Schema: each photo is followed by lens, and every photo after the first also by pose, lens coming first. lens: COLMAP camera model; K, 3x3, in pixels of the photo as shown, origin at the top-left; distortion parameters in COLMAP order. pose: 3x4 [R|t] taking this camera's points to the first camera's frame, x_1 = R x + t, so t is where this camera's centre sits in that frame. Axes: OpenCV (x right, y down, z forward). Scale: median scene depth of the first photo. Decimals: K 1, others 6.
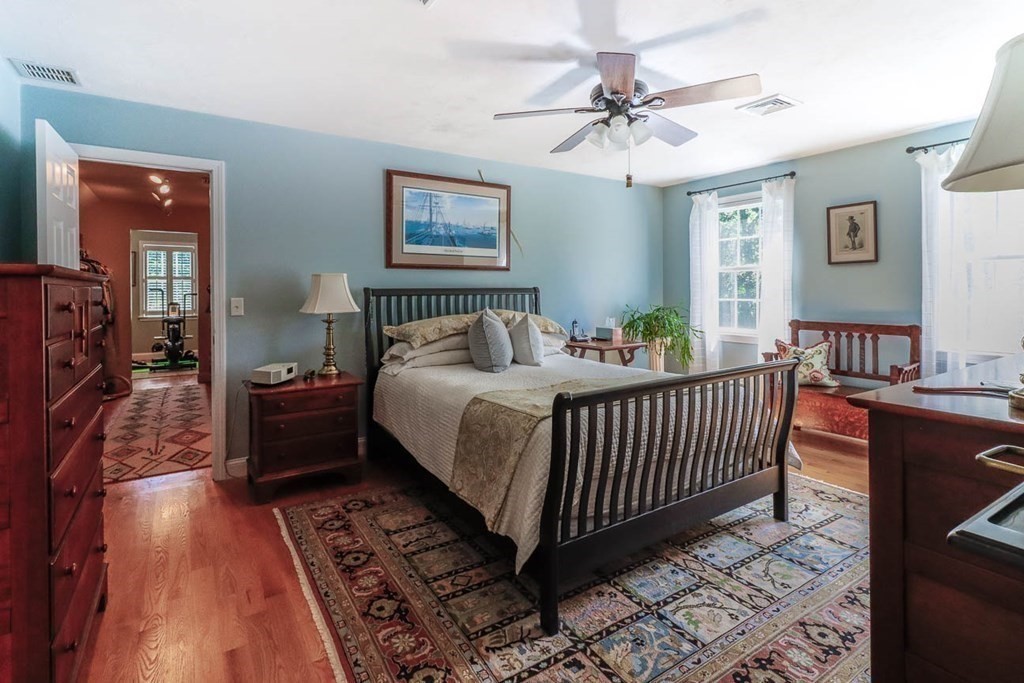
lens RADIAL K [[496.6, 0, 501.1], [0, 496.6, 301.0], [0, 0, 1]] dist [-0.002554, -0.000428]
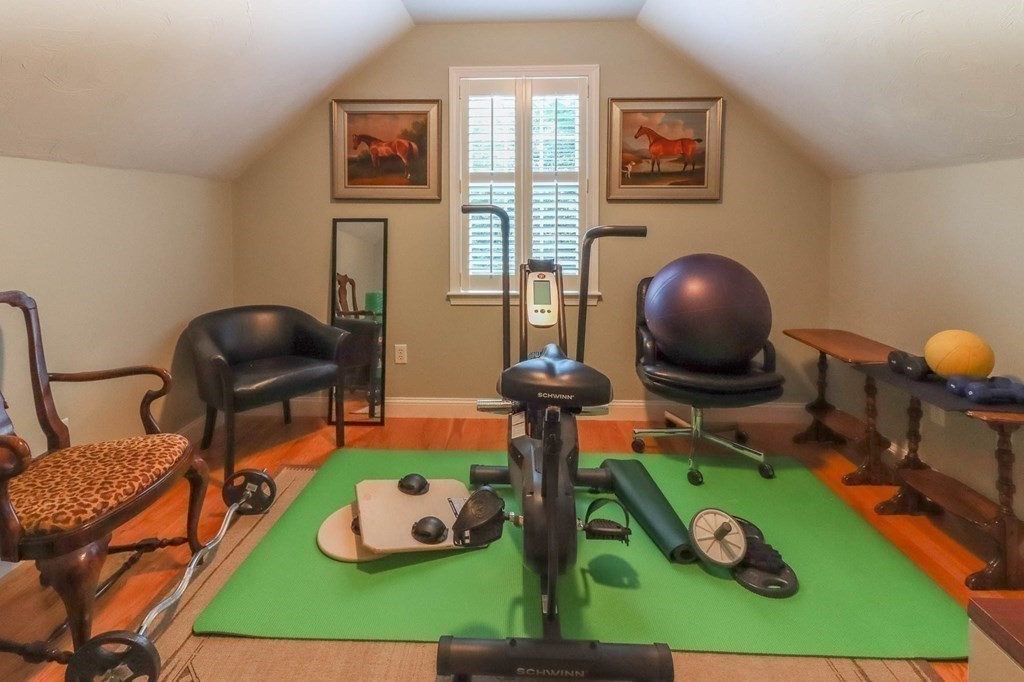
lens RADIAL K [[496.6, 0, 501.1], [0, 496.6, 300.5], [0, 0, 1]] dist [-0.002554, -0.000428]
pose [[0.817792, 0.094077, -0.567772, -0.557389], [-0.006968, 0.988095, 0.153687, -0.017657], [0.575471, -0.121727, 0.808712, 0.819762]]
